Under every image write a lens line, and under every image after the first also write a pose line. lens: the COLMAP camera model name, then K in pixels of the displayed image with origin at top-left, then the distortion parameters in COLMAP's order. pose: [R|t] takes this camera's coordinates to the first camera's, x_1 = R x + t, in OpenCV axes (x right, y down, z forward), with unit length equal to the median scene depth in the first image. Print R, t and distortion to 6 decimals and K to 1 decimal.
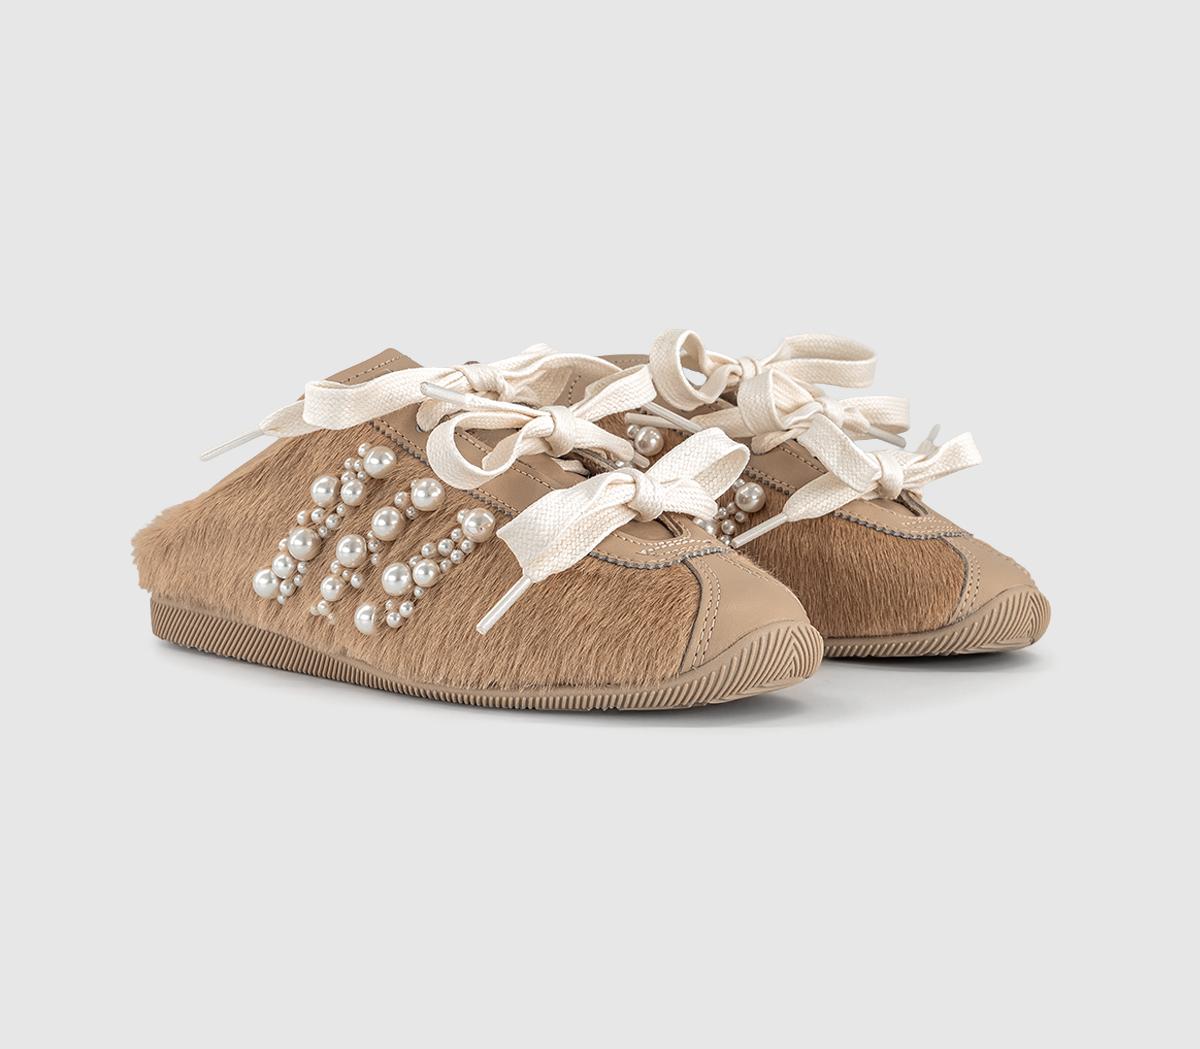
lens RADIAL K [[2081.8, 0, 600.0], [0, 2081.8, 524.5], [0, 0, 1]] dist [-0.053626, -0.022199]
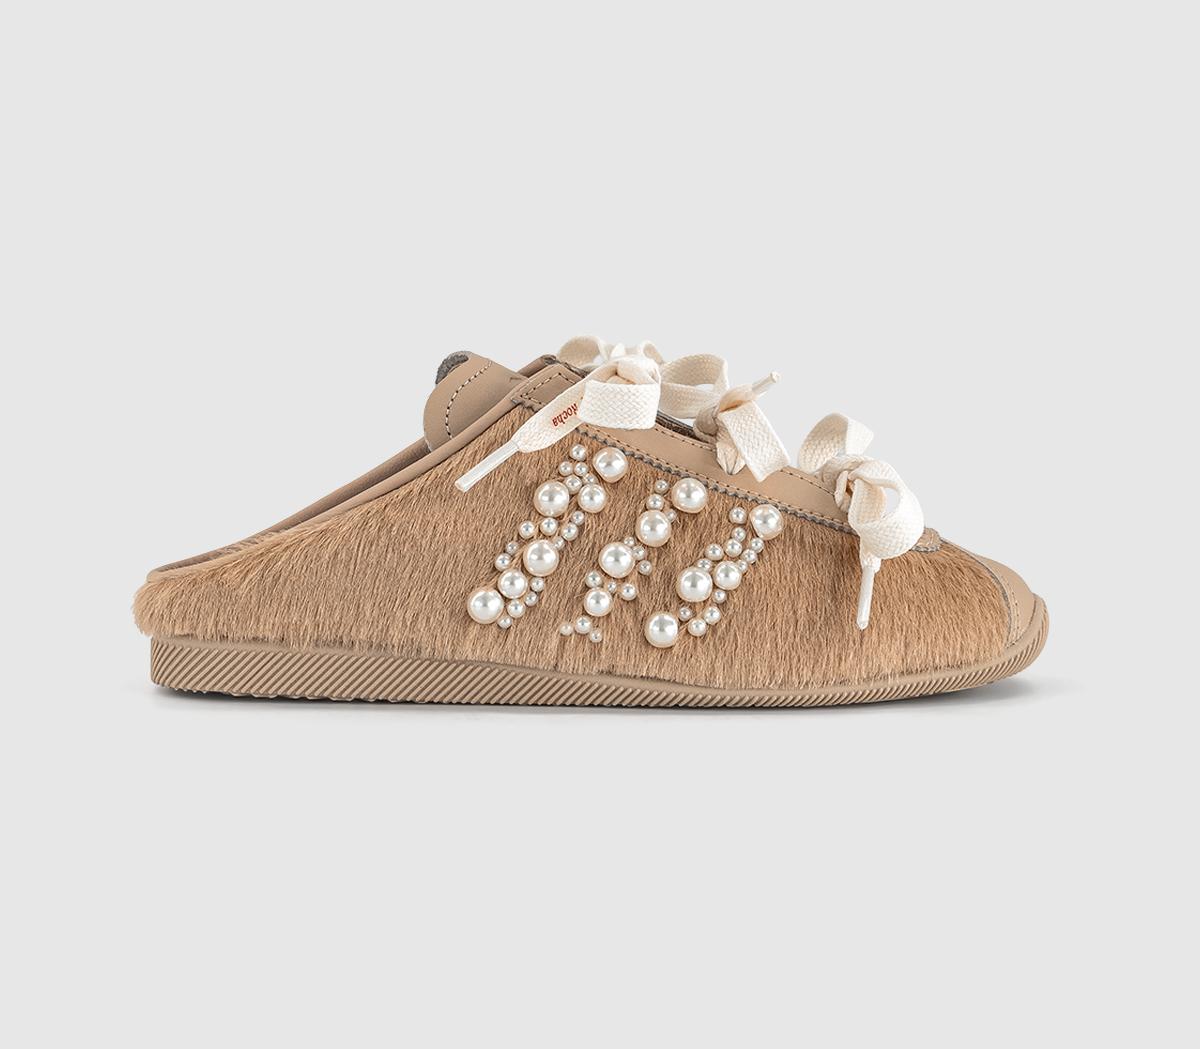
lens RADIAL K [[2081.8, 0, 600.0], [0, 2081.8, 524.5], [0, 0, 1]] dist [-0.053626, -0.022199]
pose [[0.790032, -0.047582, 0.611216, -0.692960], [0.061887, 0.998081, -0.002293, -0.001626], [-0.609934, 0.039638, 0.791461, 0.267335]]
